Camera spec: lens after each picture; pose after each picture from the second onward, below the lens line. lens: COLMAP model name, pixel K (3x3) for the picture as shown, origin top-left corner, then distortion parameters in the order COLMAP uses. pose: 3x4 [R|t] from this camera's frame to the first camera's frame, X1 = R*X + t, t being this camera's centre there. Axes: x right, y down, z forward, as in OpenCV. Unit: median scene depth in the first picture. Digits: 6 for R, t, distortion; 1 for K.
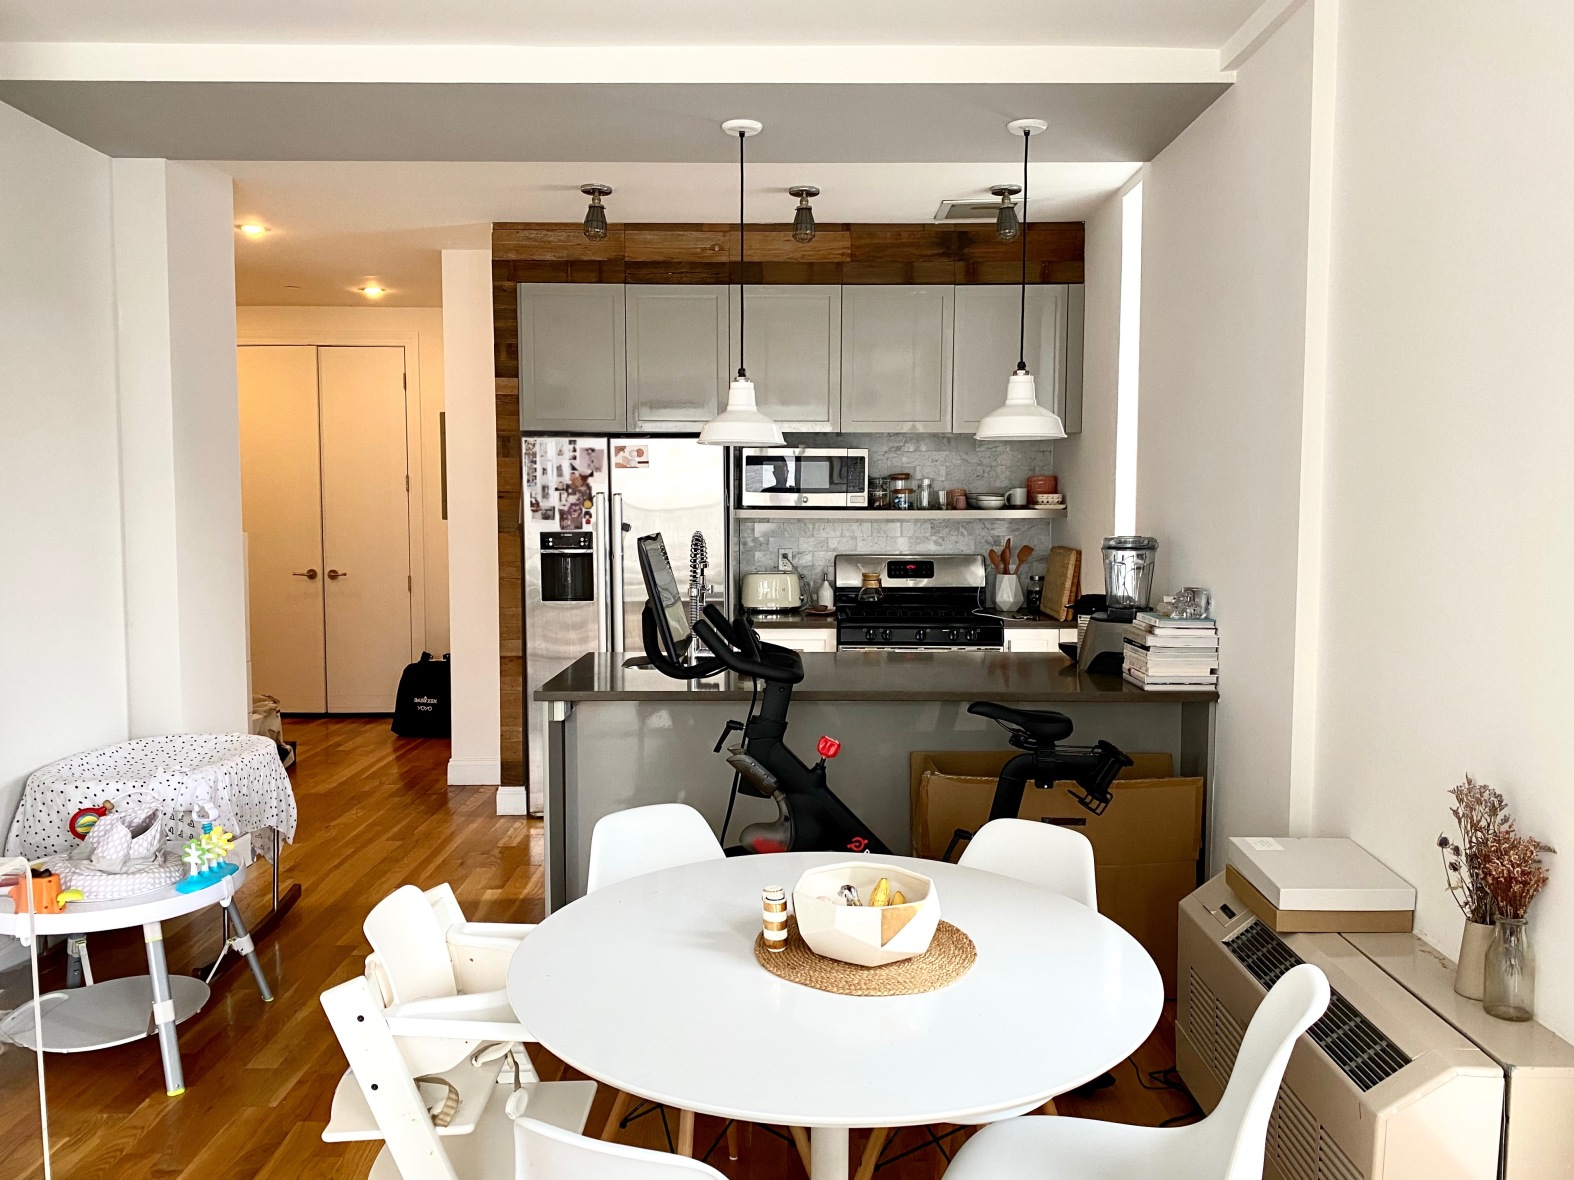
lens RADIAL K [[1188.8, 0, 790.9], [0, 1188.8, 572.8], [0, 0, 1]] dist [-0.005436, -0.000668]
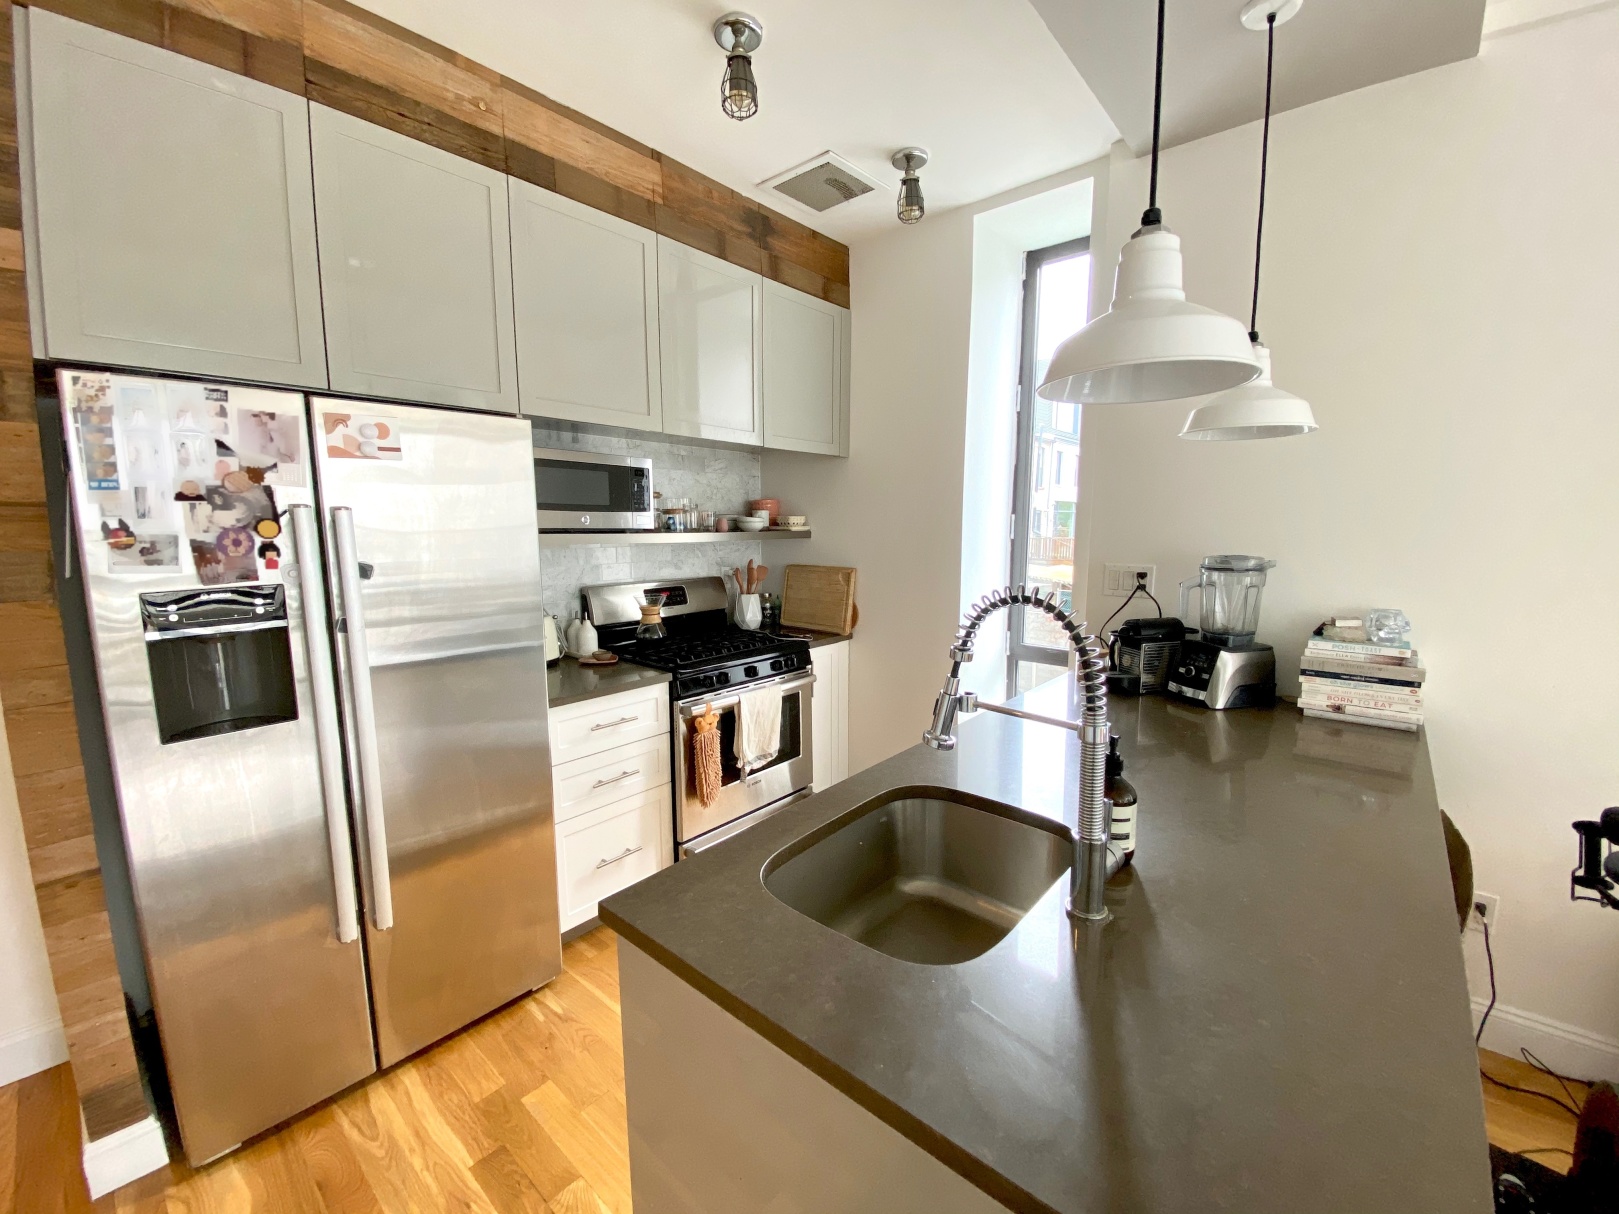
lens RADIAL K [[644.6, 0, 804.9], [0, 644.6, 605.9], [0, 0, 1]] dist [-0.019825, -0.003097]
pose [[0.663516, -0.097225, 0.741818, -0.220302], [0.050372, 0.995076, 0.085363, -0.037338], [-0.746464, -0.019273, 0.665146, 0.662385]]
